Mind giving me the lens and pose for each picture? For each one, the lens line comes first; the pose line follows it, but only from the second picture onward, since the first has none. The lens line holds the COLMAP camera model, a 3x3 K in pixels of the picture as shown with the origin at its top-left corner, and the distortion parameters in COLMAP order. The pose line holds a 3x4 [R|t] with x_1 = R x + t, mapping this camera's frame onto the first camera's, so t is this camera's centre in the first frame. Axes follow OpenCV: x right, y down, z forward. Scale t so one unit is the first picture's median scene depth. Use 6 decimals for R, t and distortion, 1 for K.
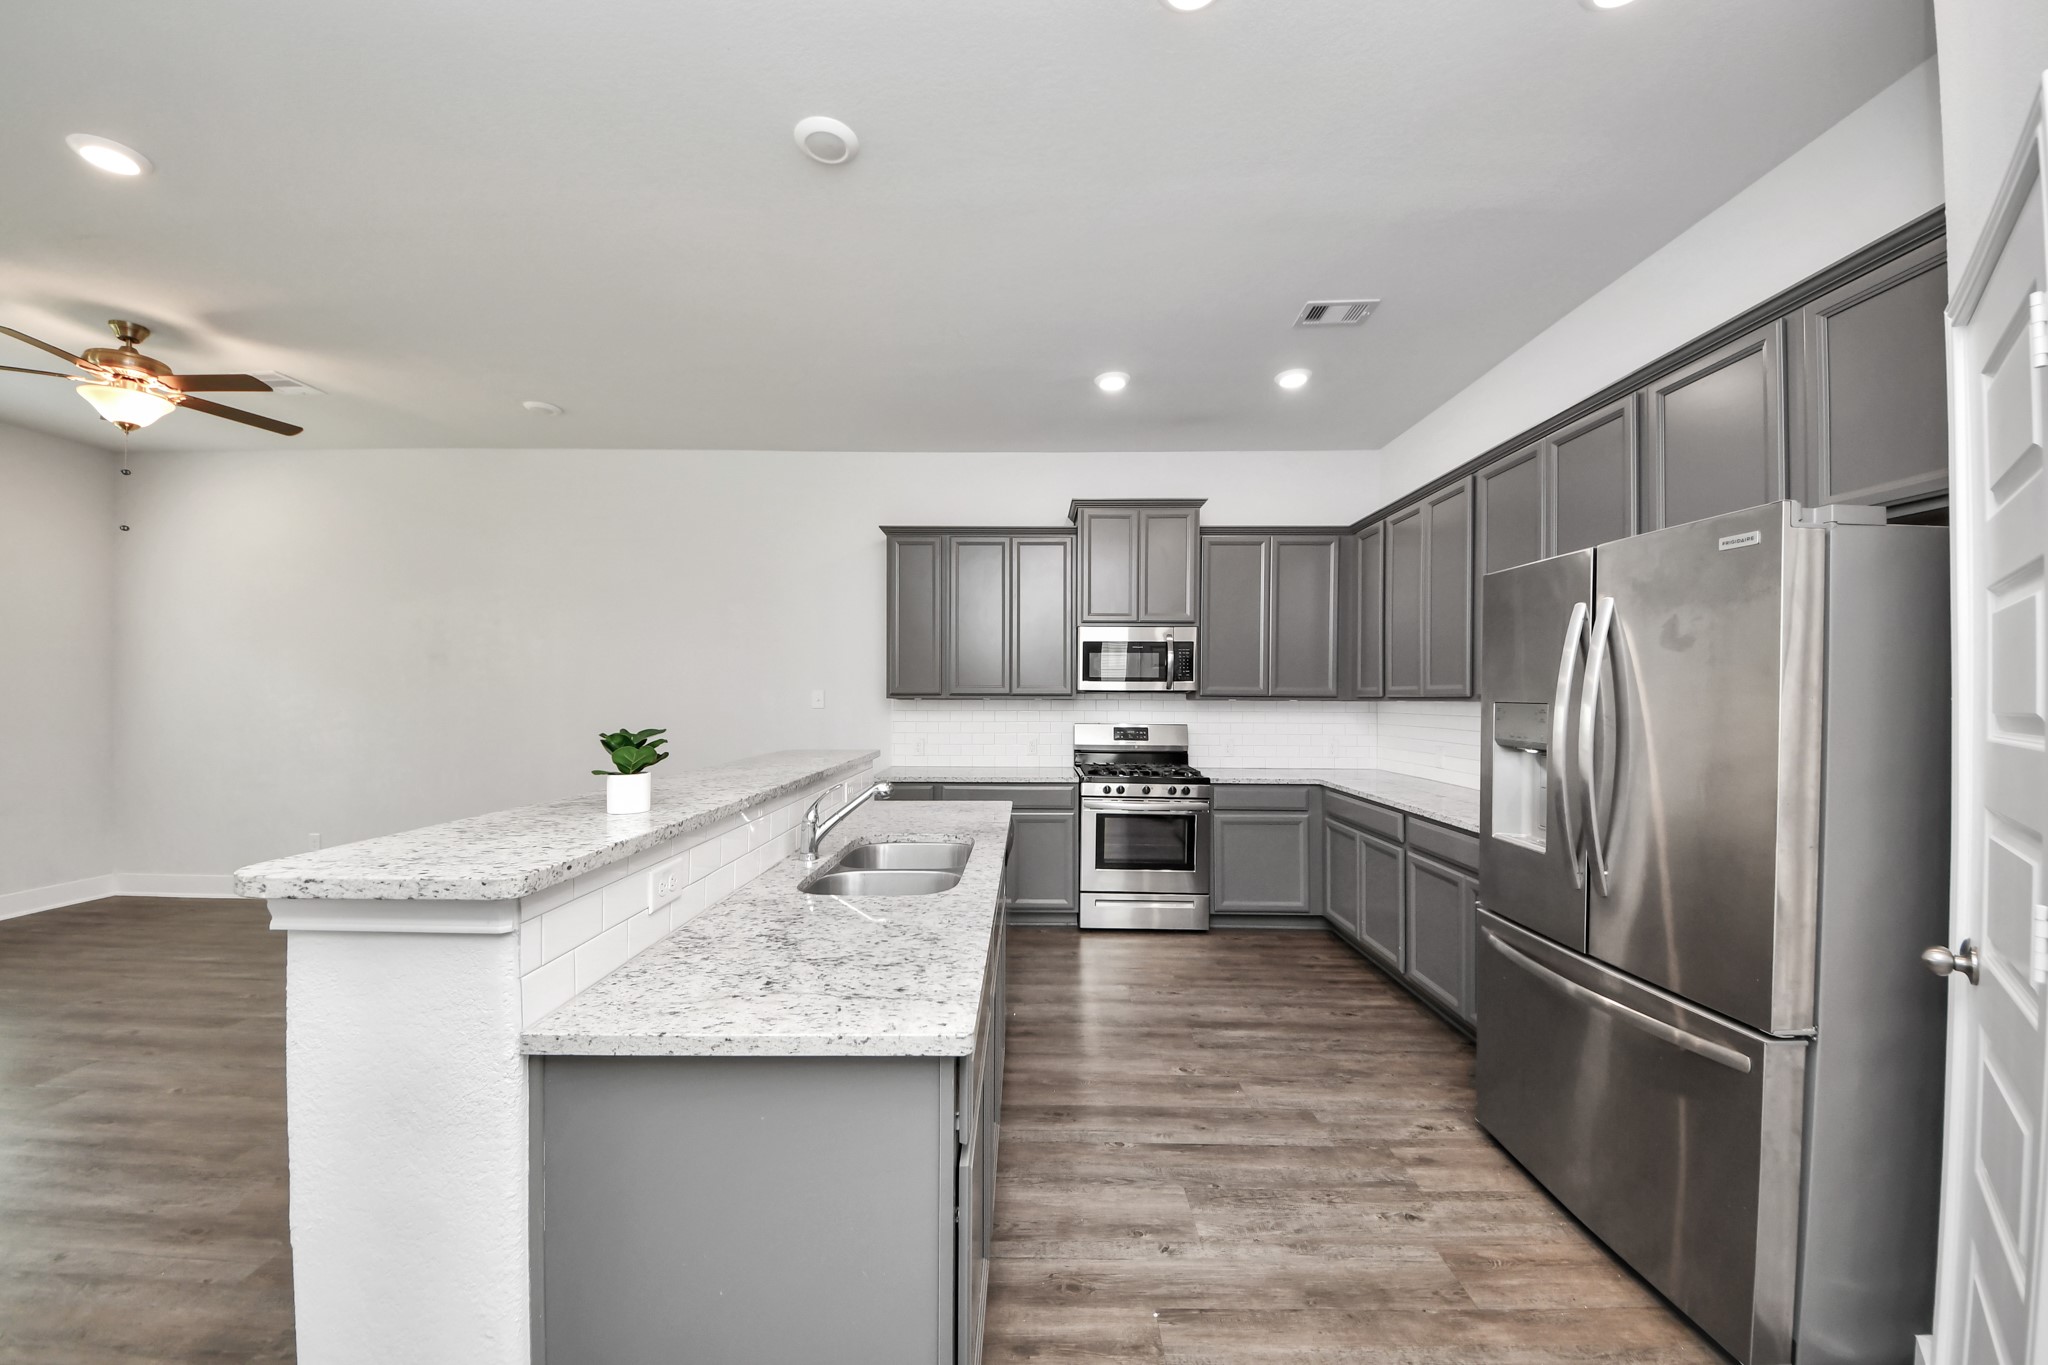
lens RADIAL K [[730.0, 0, 1021.1], [0, 730.0, 696.7], [0, 0, 1]] dist [0.008006, -0.006922]
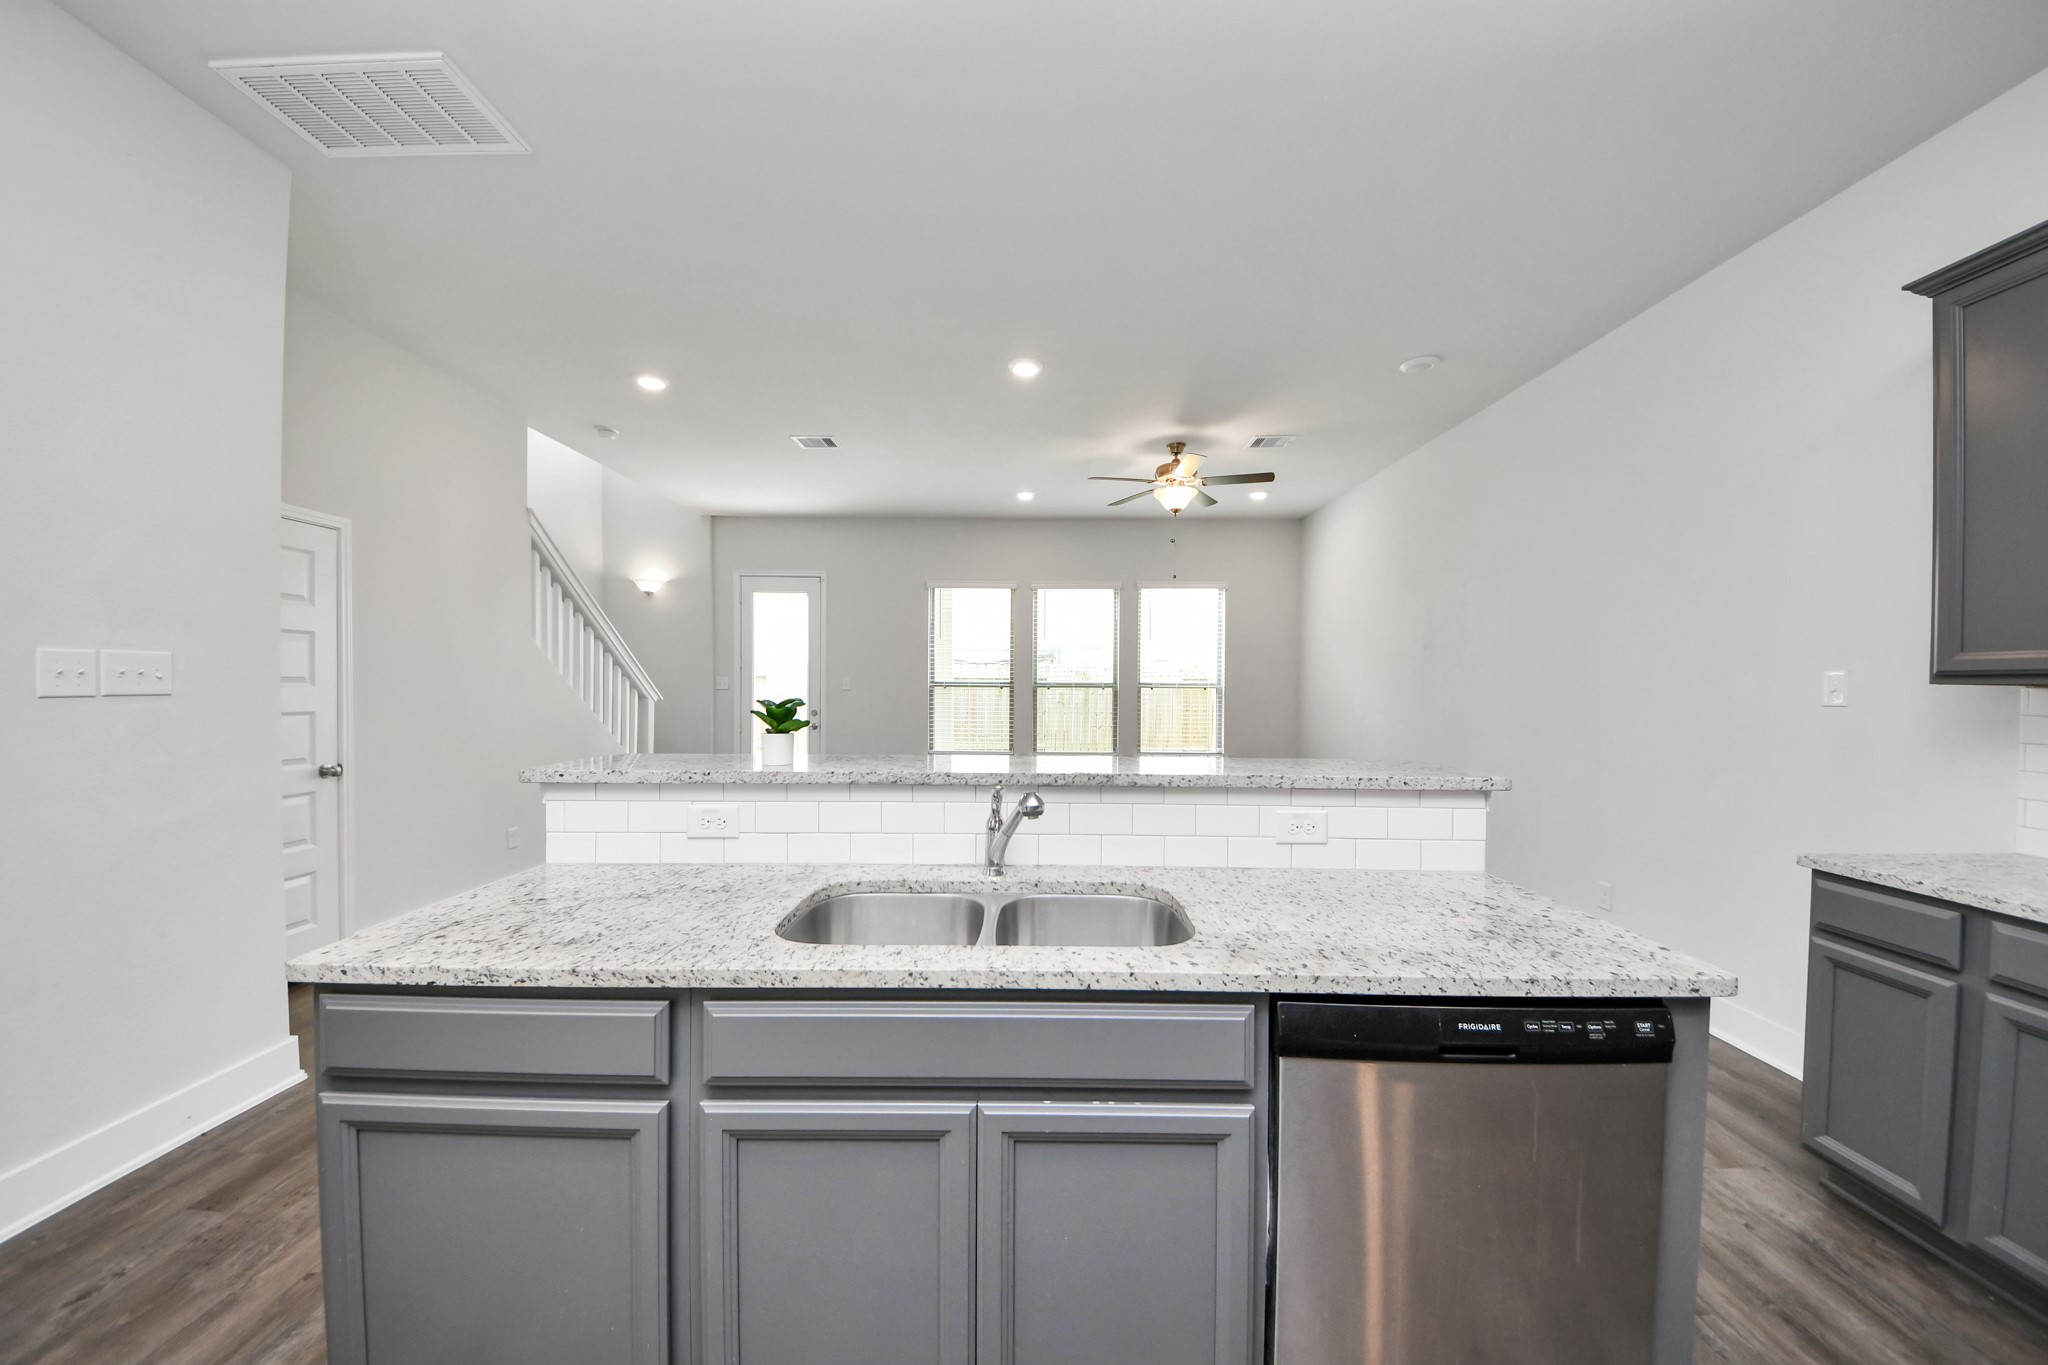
lens RADIAL K [[730.0, 0, 1038.8], [0, 730.0, 686.8], [0, 0, 1]] dist [0.008006, -0.006922]
pose [[0.013980, -0.001286, -0.999901, 0.344172], [-0.003495, 0.999993, -0.001335, 0.012233], [0.999896, 0.003513, 0.013975, 0.695931]]
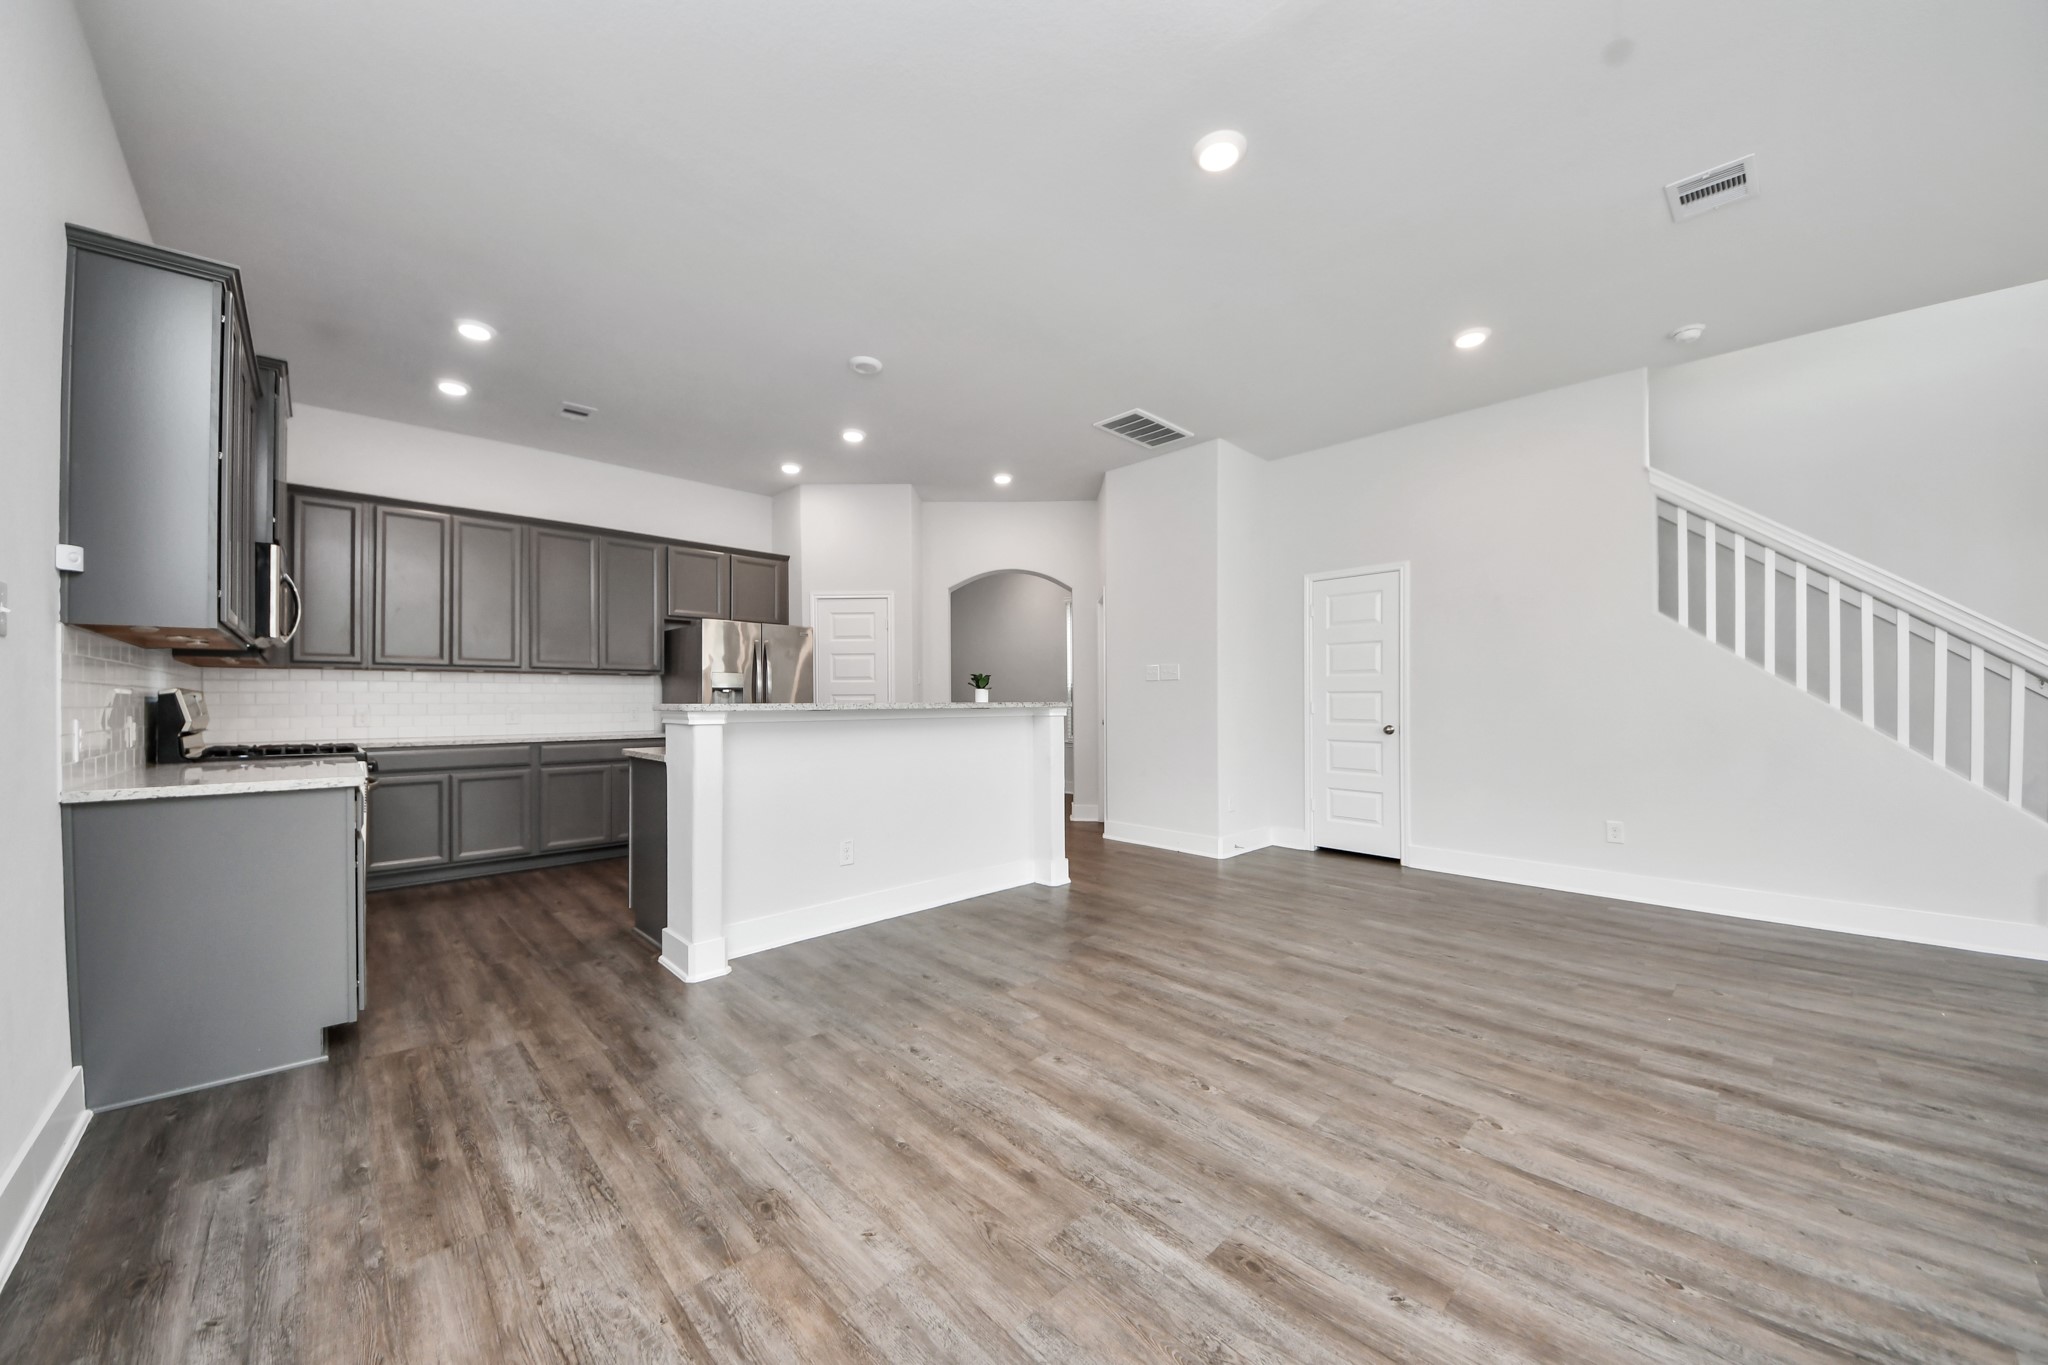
lens RADIAL K [[730.0, 0, 1022.5], [0, 730.0, 681.7], [0, 0, 1]] dist [0.008006, -0.006922]
pose [[-0.703827, 0.017199, 0.710164, -1.284058], [-0.000168, 0.999703, -0.024378, 0.068798], [-0.710372, -0.017277, -0.703615, 1.411776]]
